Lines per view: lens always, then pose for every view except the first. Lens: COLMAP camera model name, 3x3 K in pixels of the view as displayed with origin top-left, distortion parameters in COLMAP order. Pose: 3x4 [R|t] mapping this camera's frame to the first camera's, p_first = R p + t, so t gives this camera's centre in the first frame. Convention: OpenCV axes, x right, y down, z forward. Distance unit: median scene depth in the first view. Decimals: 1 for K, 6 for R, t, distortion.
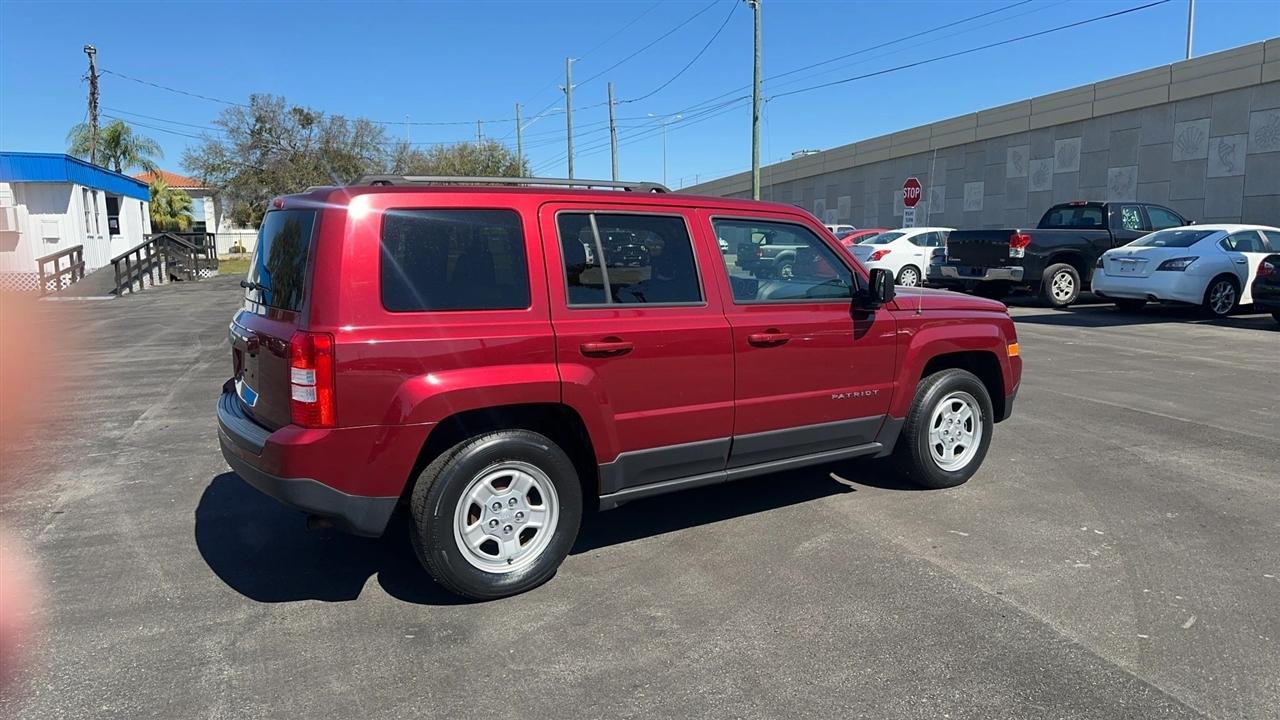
lens RADIAL K [[857.3, 0, 641.3], [0, 857.3, 376.9], [0, 0, 1]] dist [0.047412, -0.061776]
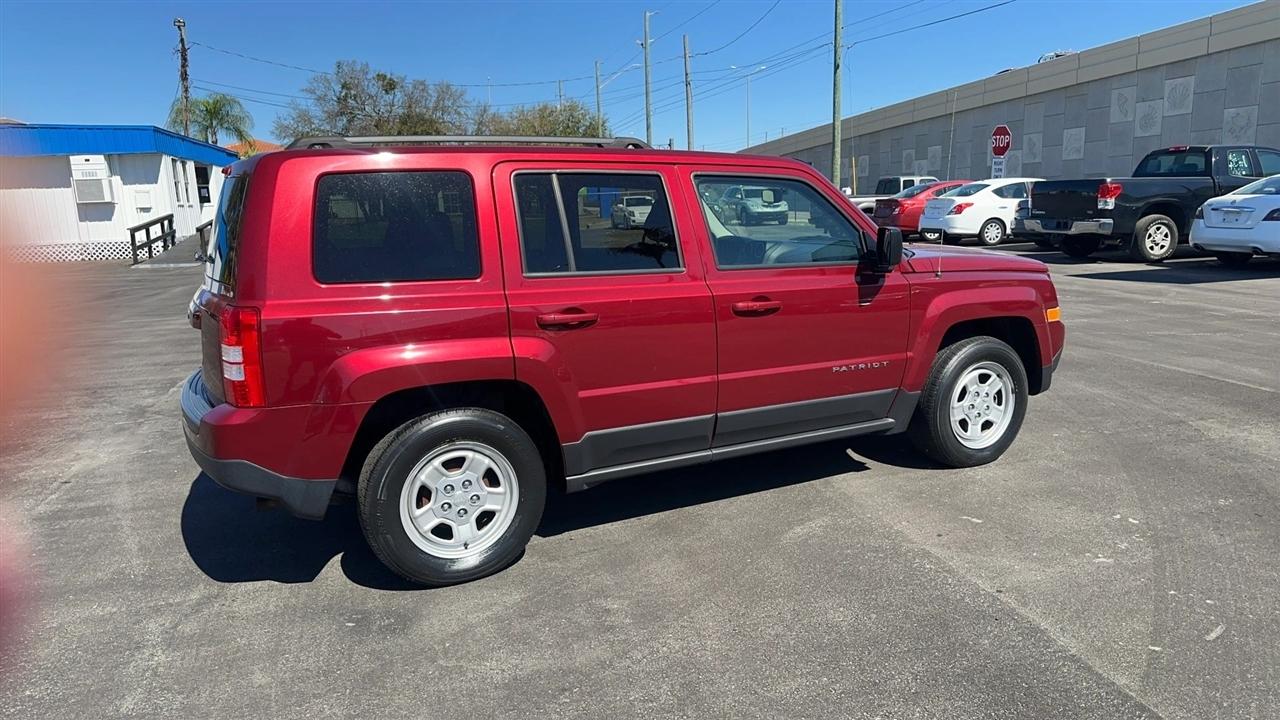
lens RADIAL K [[857.3, 0, 641.3], [0, 857.3, 376.9], [0, 0, 1]] dist [0.047412, -0.061776]
pose [[0.995060, 0.000011, -0.099278, 0.098021], [0.004623, 0.998910, 0.046440, -0.010952], [0.099171, -0.046670, 0.993975, 0.061084]]
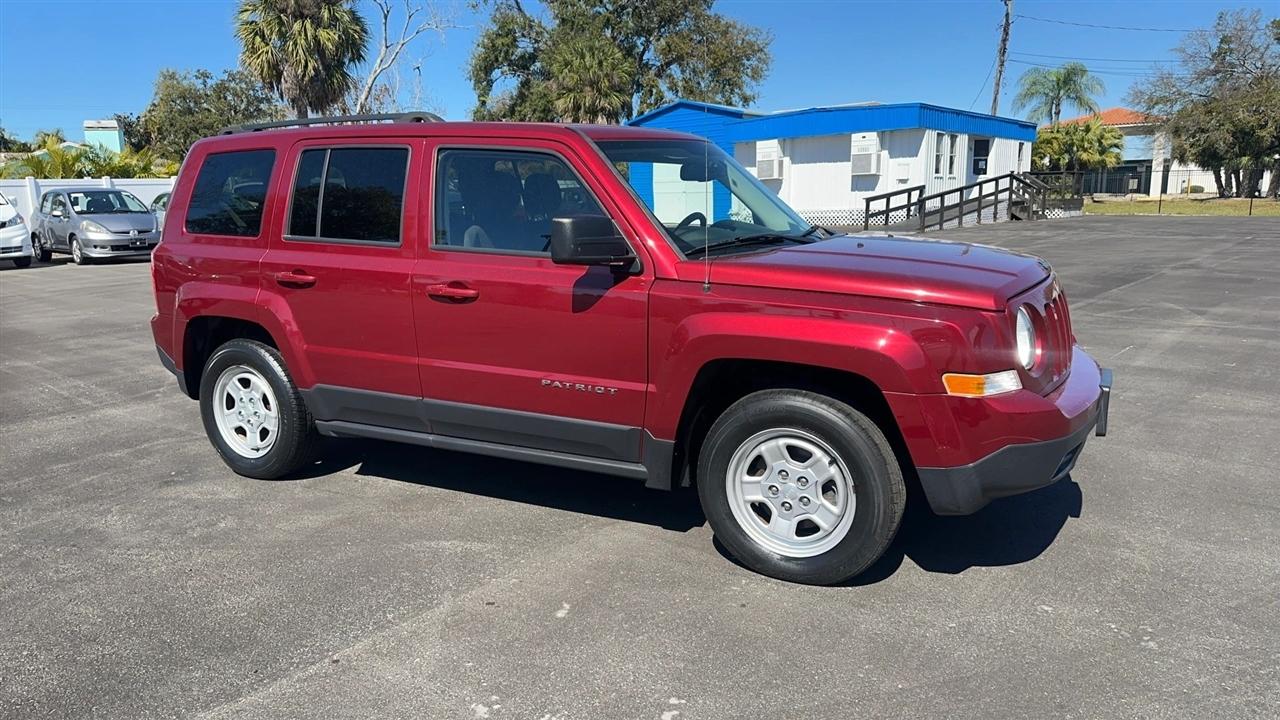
lens RADIAL K [[857.3, 0, 641.3], [0, 857.3, 376.9], [0, 0, 1]] dist [0.047412, -0.061776]
pose [[0.506832, 0.183782, -0.842227, 0.814666], [-0.126669, 0.982282, 0.138117, -0.087560], [0.852688, 0.036682, 0.521131, 0.605538]]
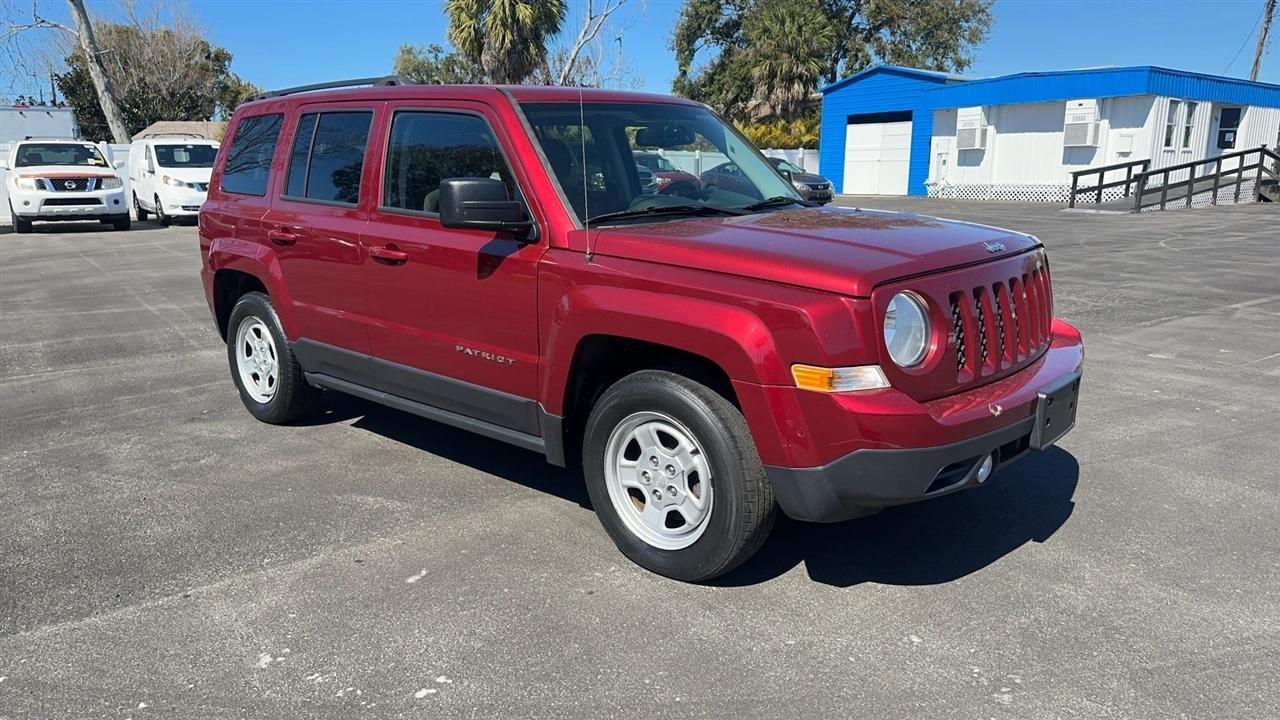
lens RADIAL K [[857.3, 0, 641.3], [0, 857.3, 376.9], [0, 0, 1]] dist [0.047412, -0.061776]
pose [[0.288415, 0.238482, -0.927331, 0.879628], [-0.151975, 0.967611, 0.201574, -0.116389], [0.945368, 0.082794, 0.315317, 0.820137]]
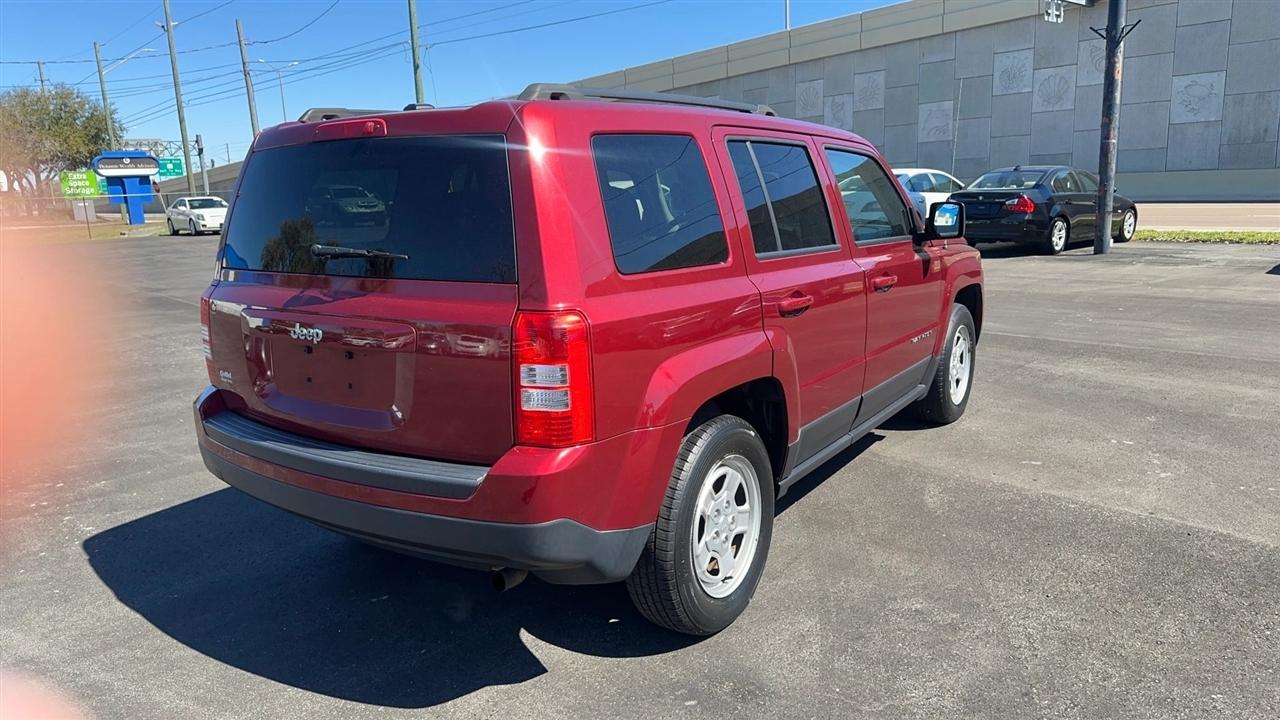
lens RADIAL K [[857.3, 0, 641.3], [0, 857.3, 376.9], [0, 0, 1]] dist [0.047412, -0.061776]
pose [[0.914037, -0.109290, 0.390629, -0.378986], [0.090772, 0.993707, 0.065619, -0.023748], [-0.395343, -0.024520, 0.918206, 0.220432]]
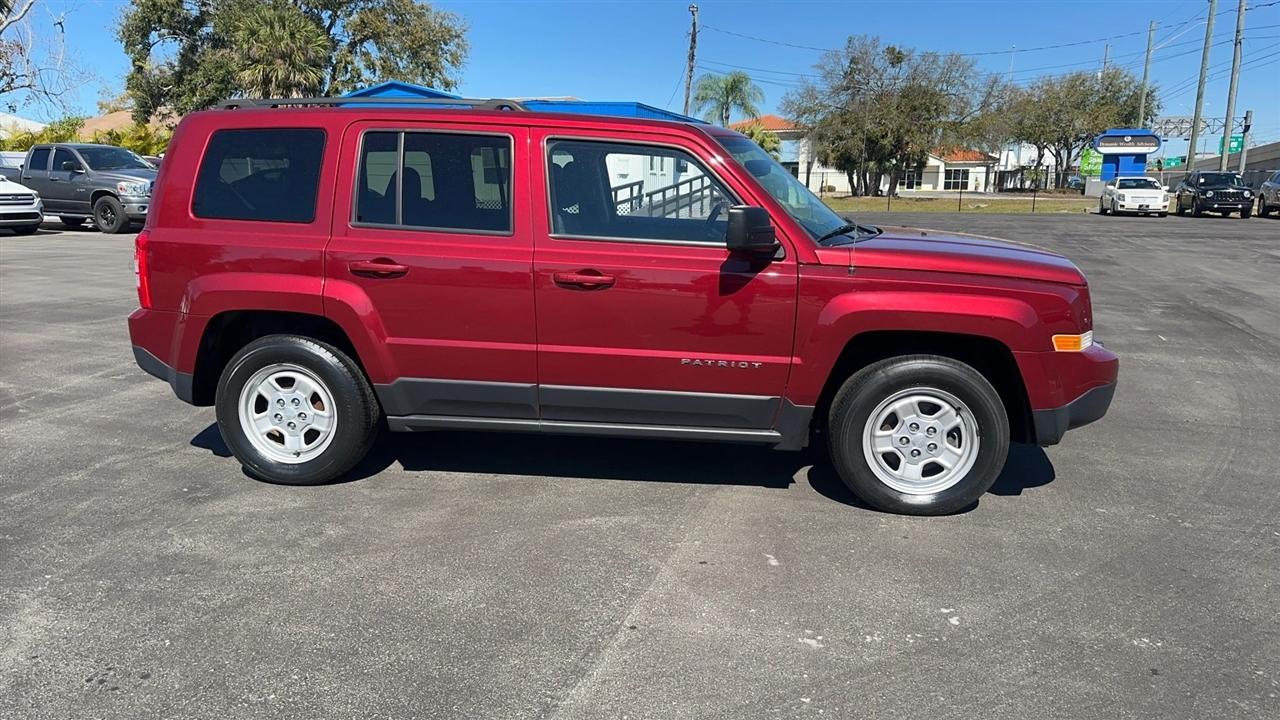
lens RADIAL K [[848.6, 0, 638.8], [0, 848.6, 388.9], [0, 0, 1]] dist [0.068935, -0.081047]
pose [[0.778068, 0.166973, -0.605583, 0.615674], [-0.118153, 0.985720, 0.119980, -0.038615], [0.616969, -0.021801, 0.786686, 0.297846]]
